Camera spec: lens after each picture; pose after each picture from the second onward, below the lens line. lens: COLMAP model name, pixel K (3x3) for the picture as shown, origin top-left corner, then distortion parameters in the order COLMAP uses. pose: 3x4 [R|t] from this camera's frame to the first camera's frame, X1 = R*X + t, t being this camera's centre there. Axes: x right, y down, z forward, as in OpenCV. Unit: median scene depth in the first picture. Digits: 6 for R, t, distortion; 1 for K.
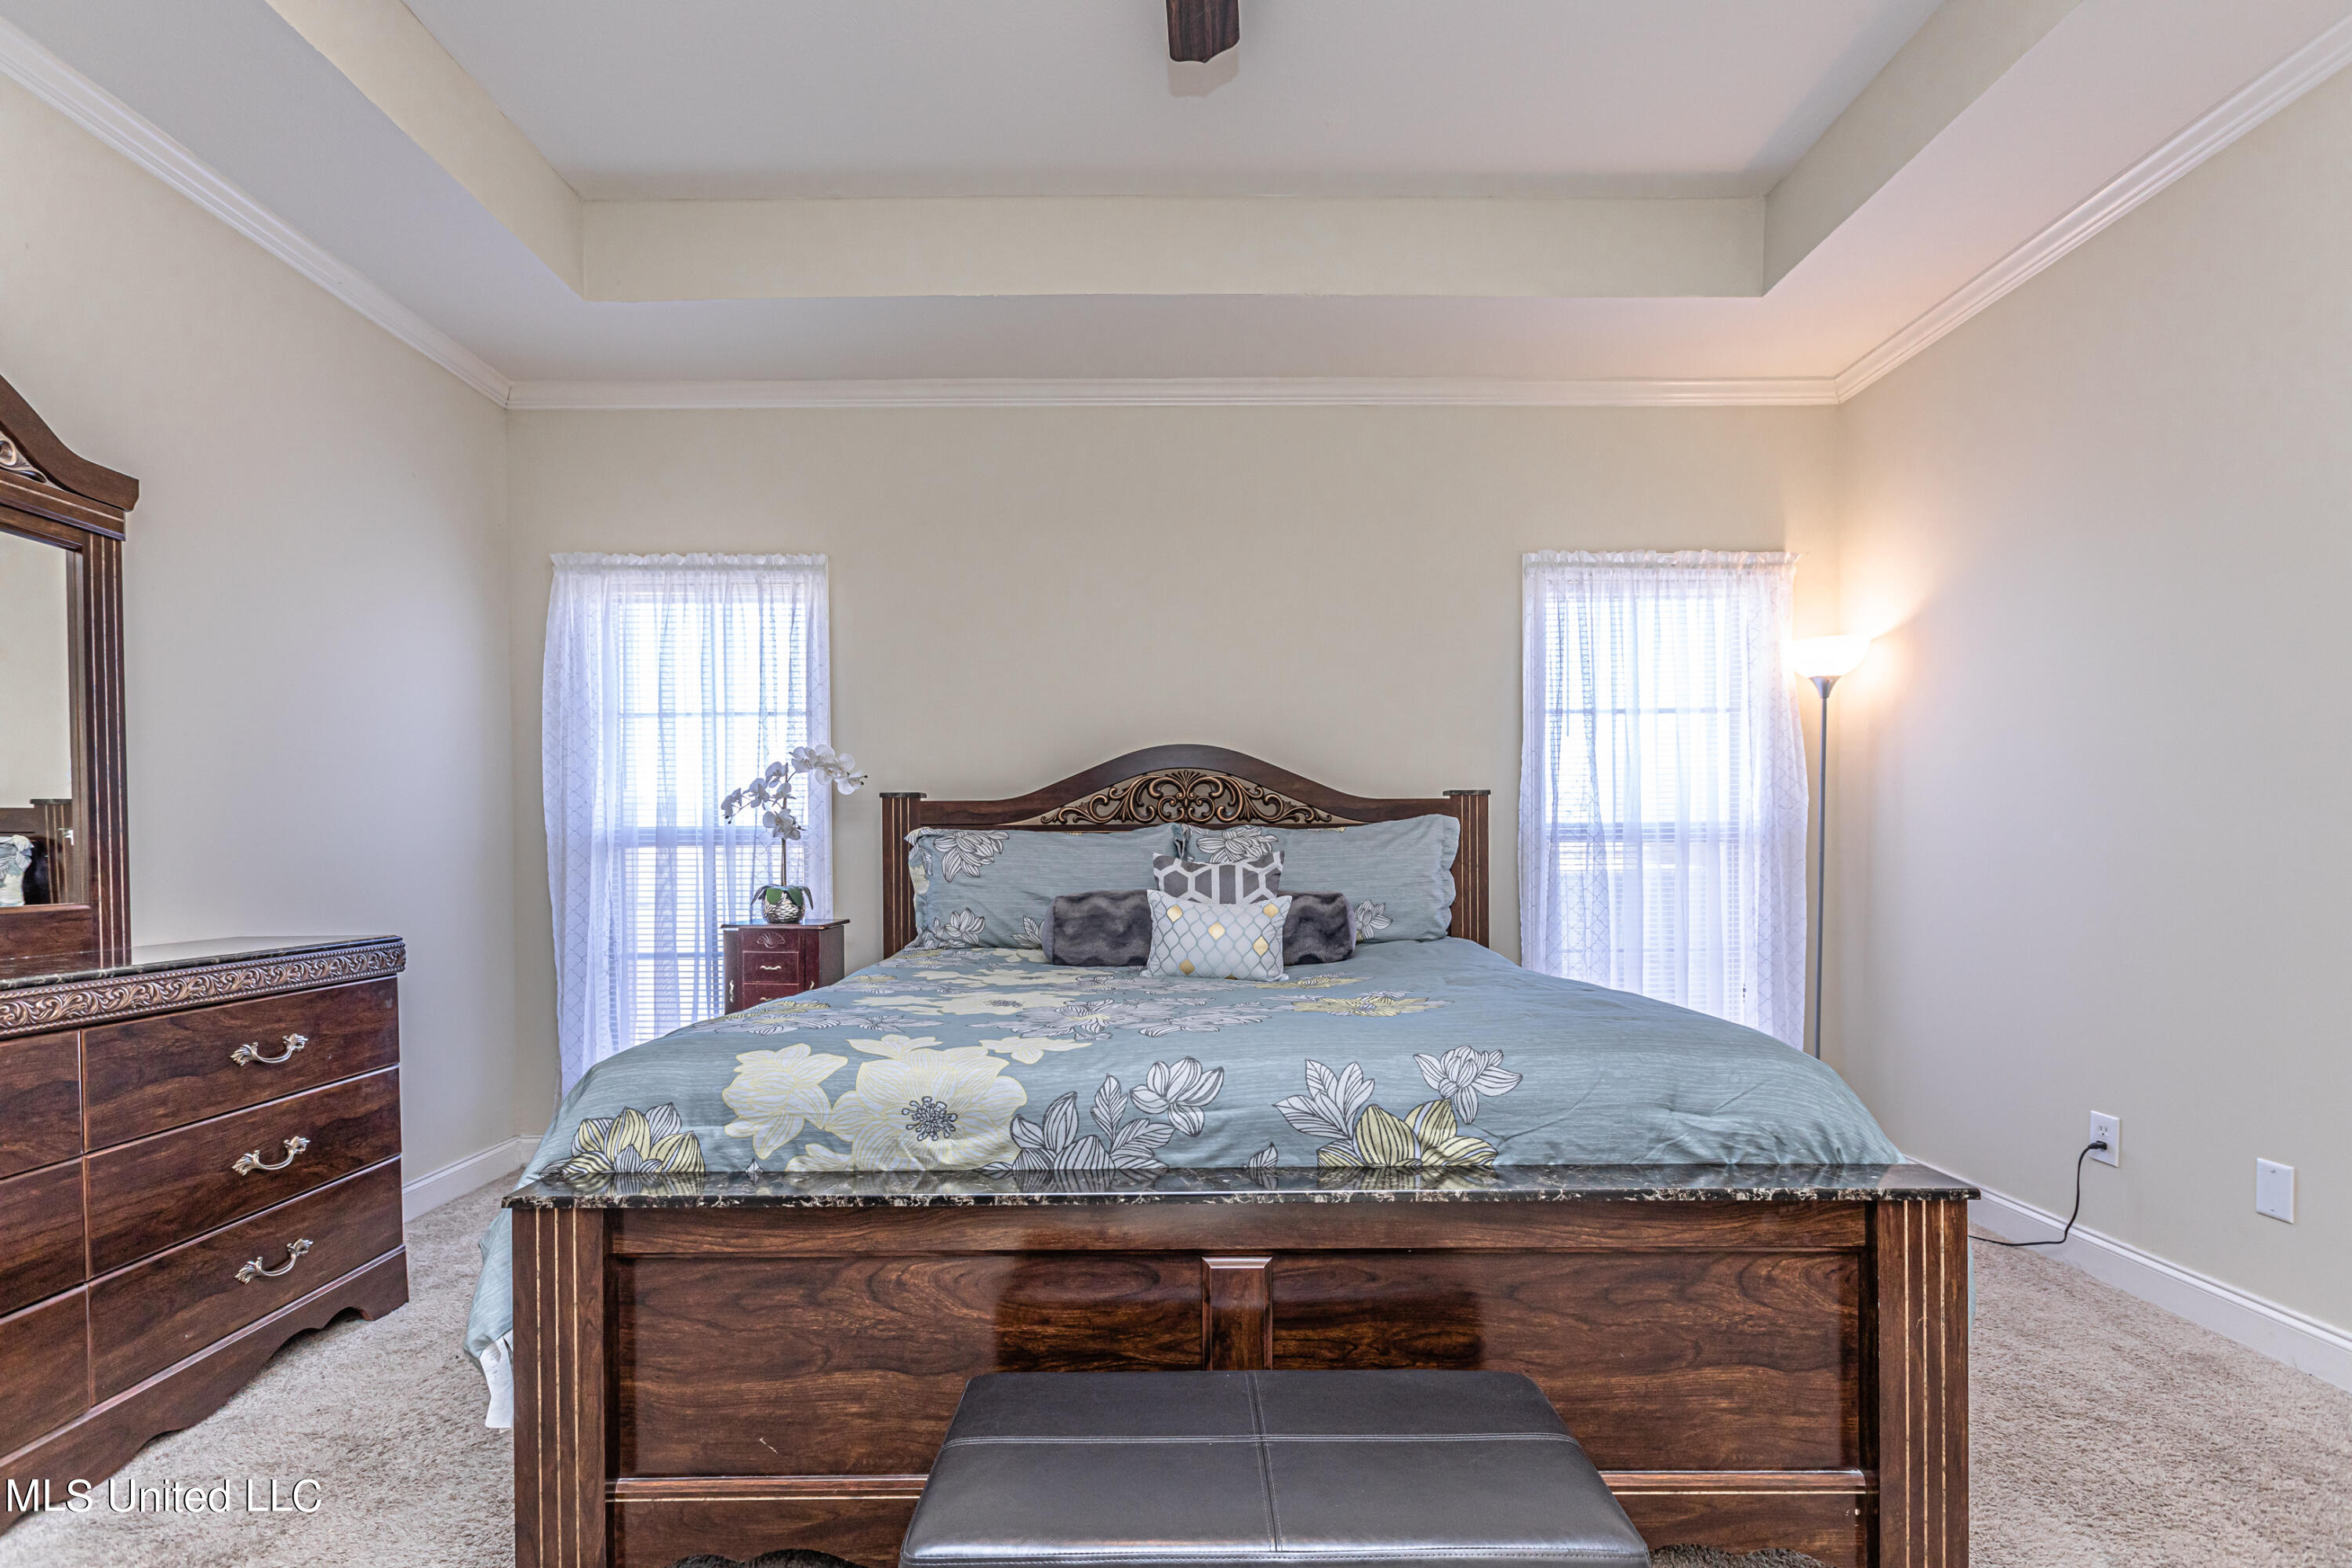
lens RADIAL K [[1081.8, 0, 1181.0], [0, 1081.8, 864.0], [0, 0, 1]] dist [0.005090, -0.000411]
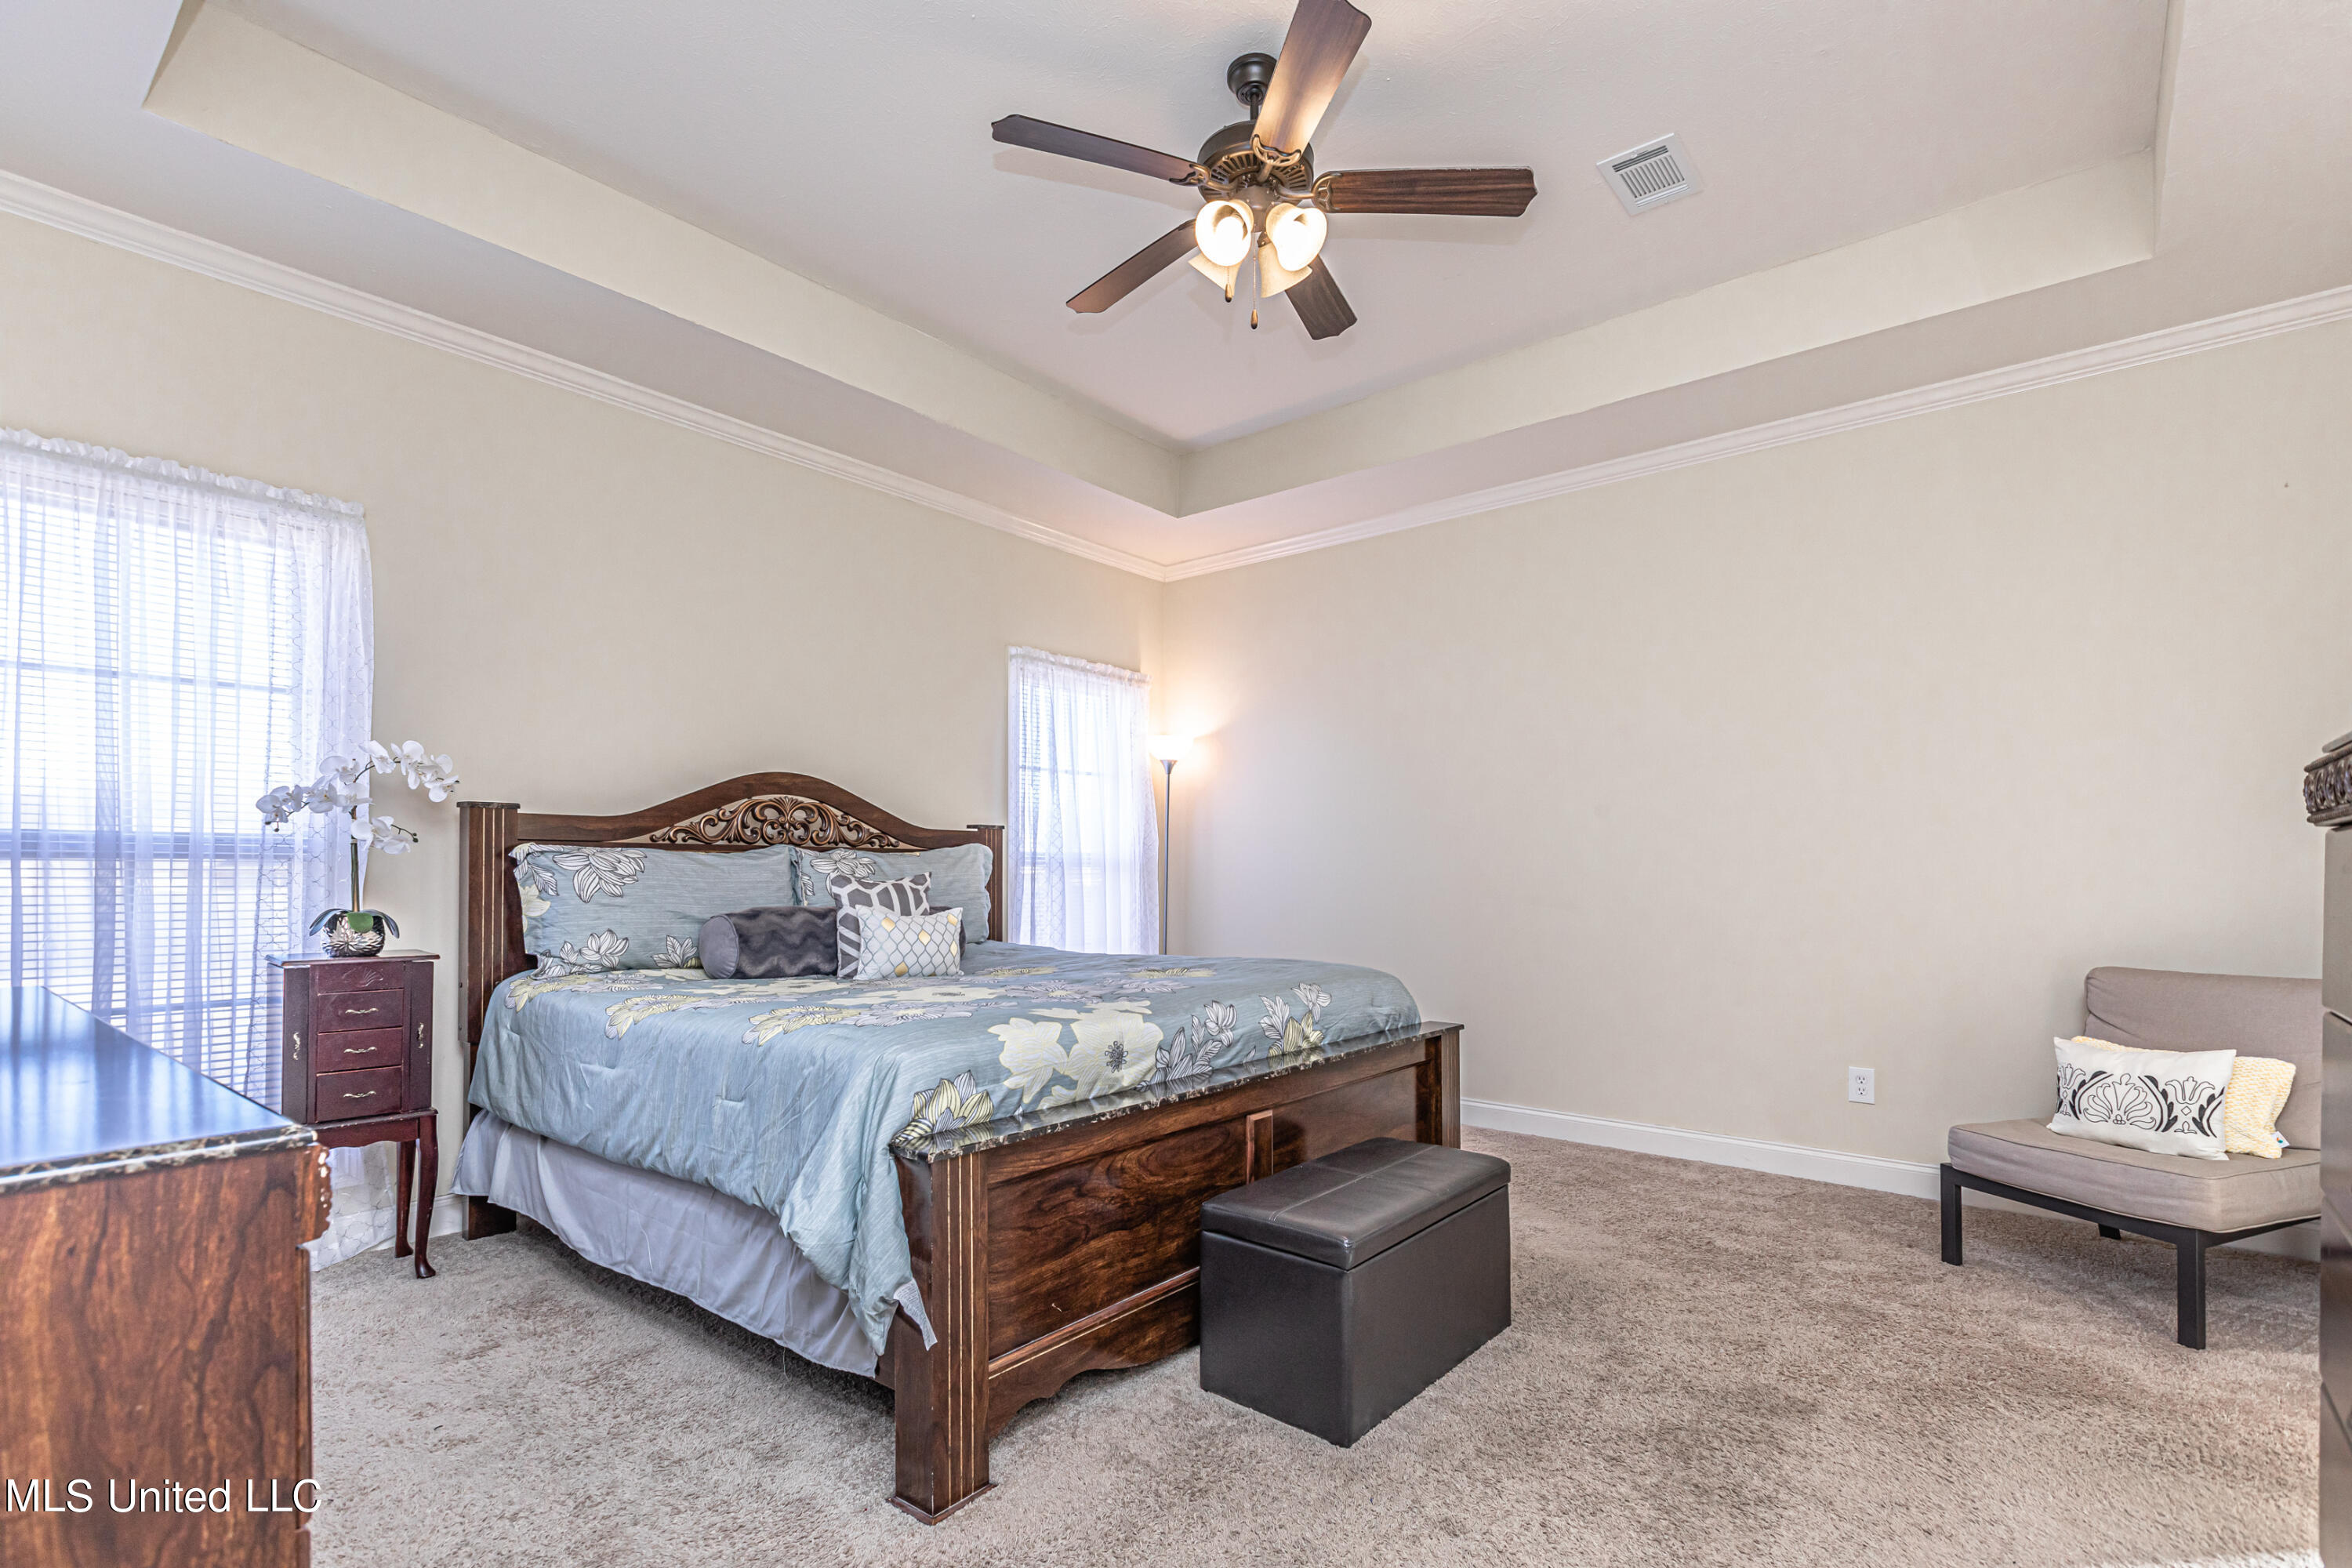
lens RADIAL K [[1081.8, 0, 1198.1], [0, 1081.8, 864.1], [0, 0, 1]] dist [0.005090, -0.000411]
pose [[0.634466, 0.011800, 0.772861, -0.597560], [0.003075, 0.999837, -0.017789, 0.002012], [-0.772945, 0.013663, 0.634326, -0.002637]]
